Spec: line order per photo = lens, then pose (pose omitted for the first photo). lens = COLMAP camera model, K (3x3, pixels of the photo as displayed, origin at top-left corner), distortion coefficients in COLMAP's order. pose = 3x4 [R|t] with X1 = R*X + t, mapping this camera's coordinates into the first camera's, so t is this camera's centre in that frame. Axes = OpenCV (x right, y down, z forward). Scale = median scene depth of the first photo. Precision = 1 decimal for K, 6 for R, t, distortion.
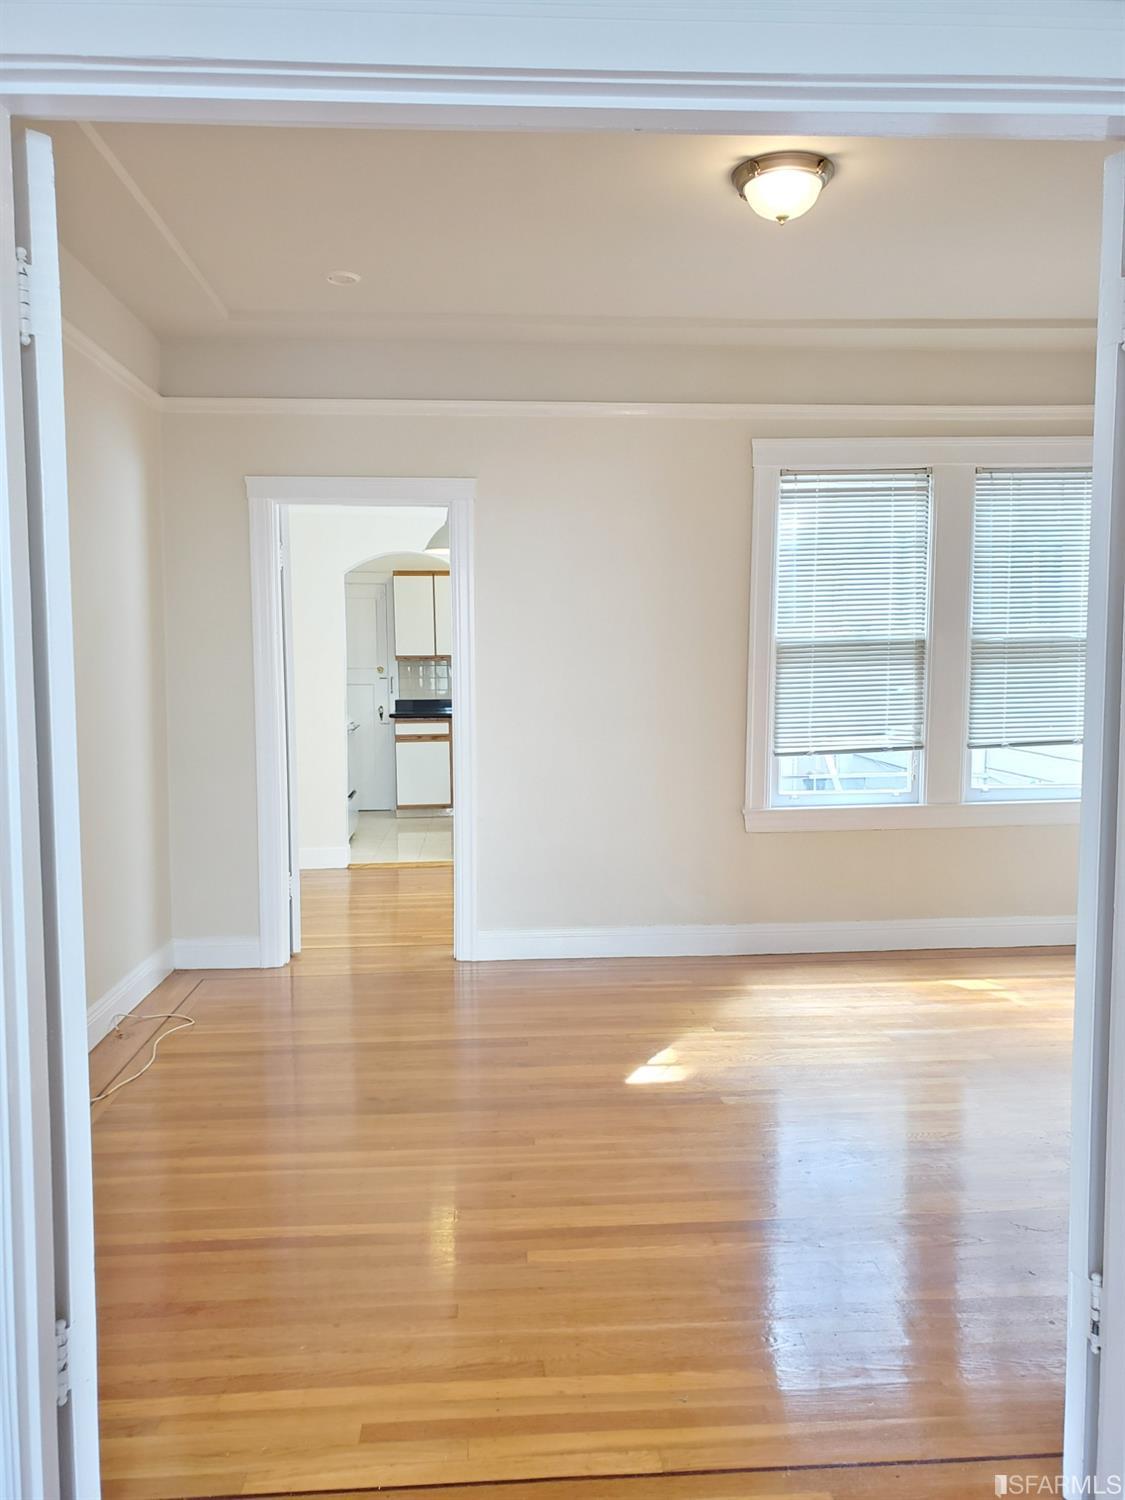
lens RADIAL K [[1143.5, 0, 566.4], [0, 1143.5, 755.4], [0, 0, 1]] dist [0.103751, -0.198828]
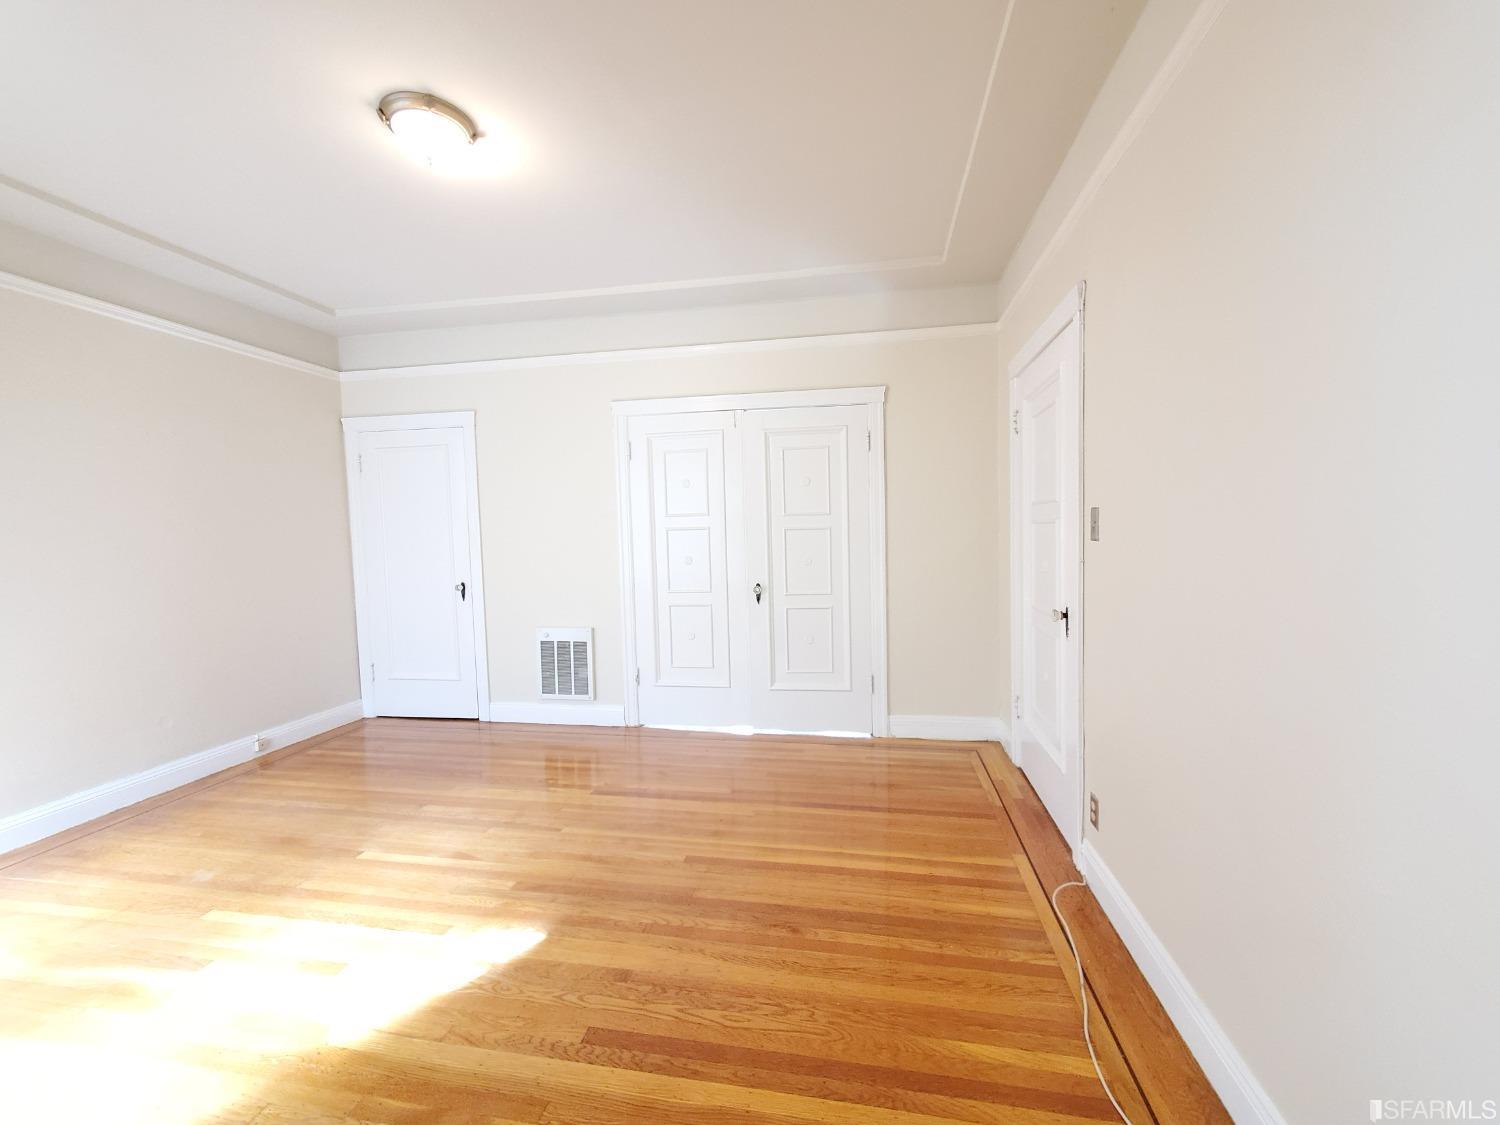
lens RADIAL K [[594.9, 0, 763.5], [0, 594.9, 566.0], [0, 0, 1]] dist [0.006679, -0.001953]
pose [[-0.969660, 0.013591, 0.244080, -0.320337], [0.047873, 0.989678, 0.135080, -0.125197], [-0.239724, 0.142666, -0.960301, 1.704054]]
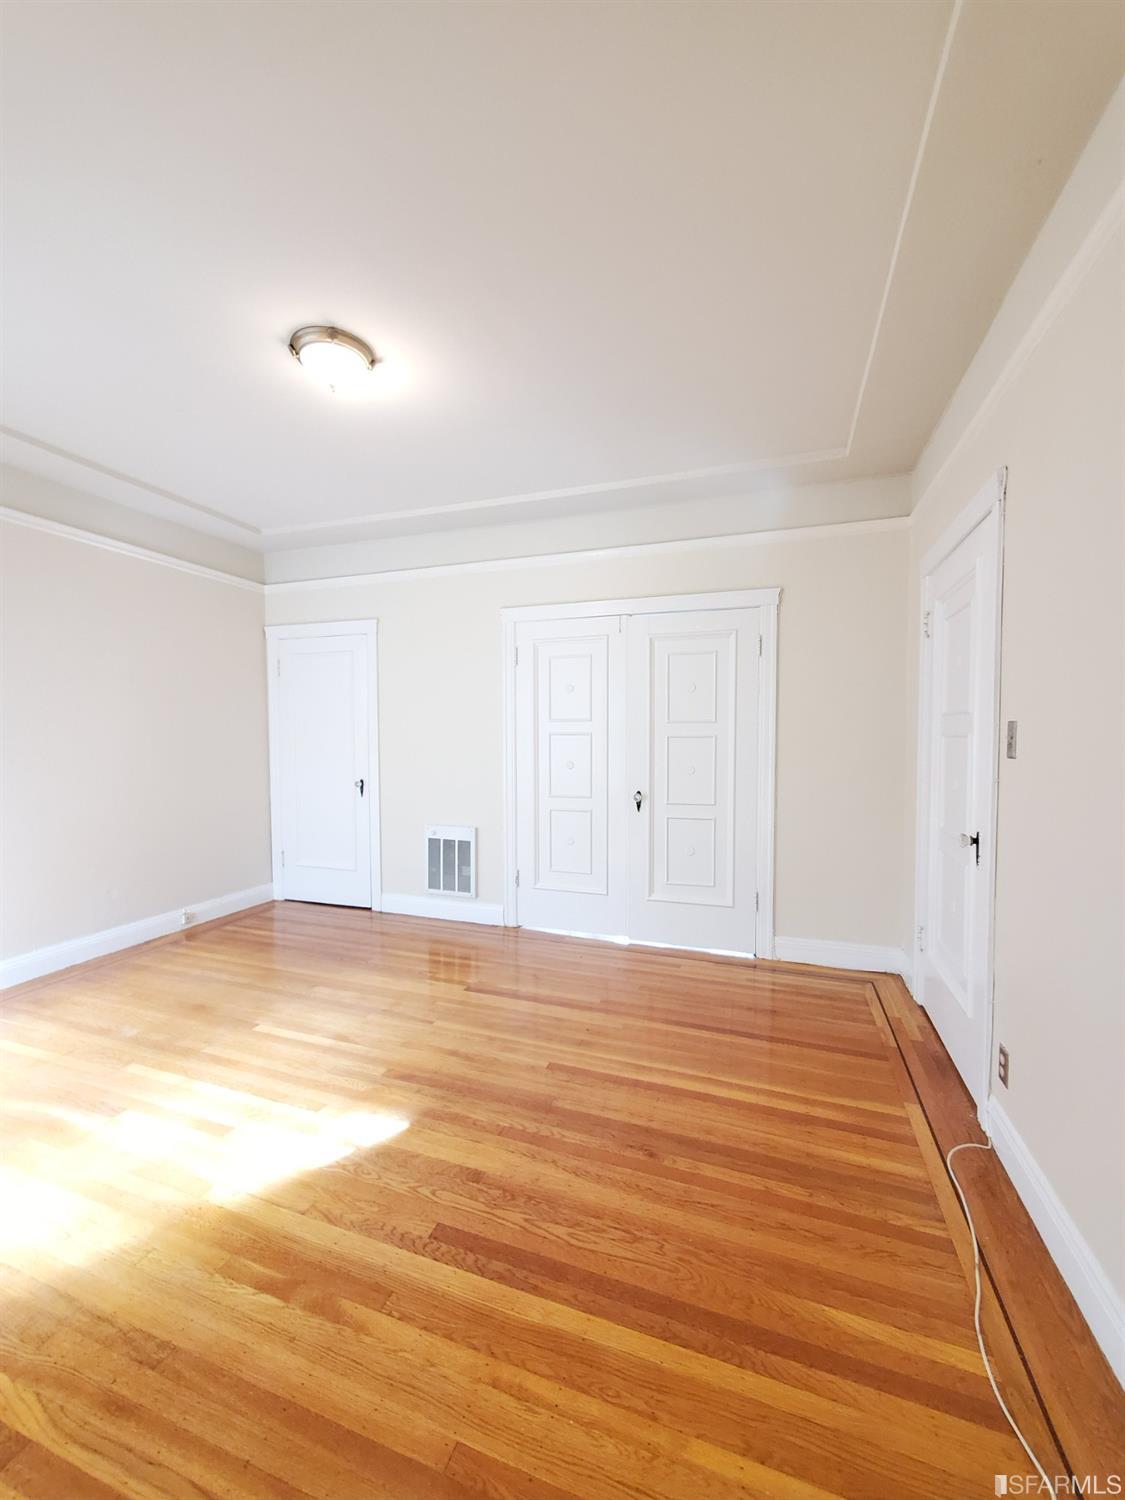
lens RADIAL K [[594.9, 0, 558.0], [0, 594.9, 763.3], [0, 0, 1]] dist [0.006679, -0.001953]
pose [[-0.915158, -0.012015, 0.402916, -0.345273], [0.038023, 0.992526, 0.115960, -0.126012], [-0.401297, 0.121441, -0.907861, 1.686339]]
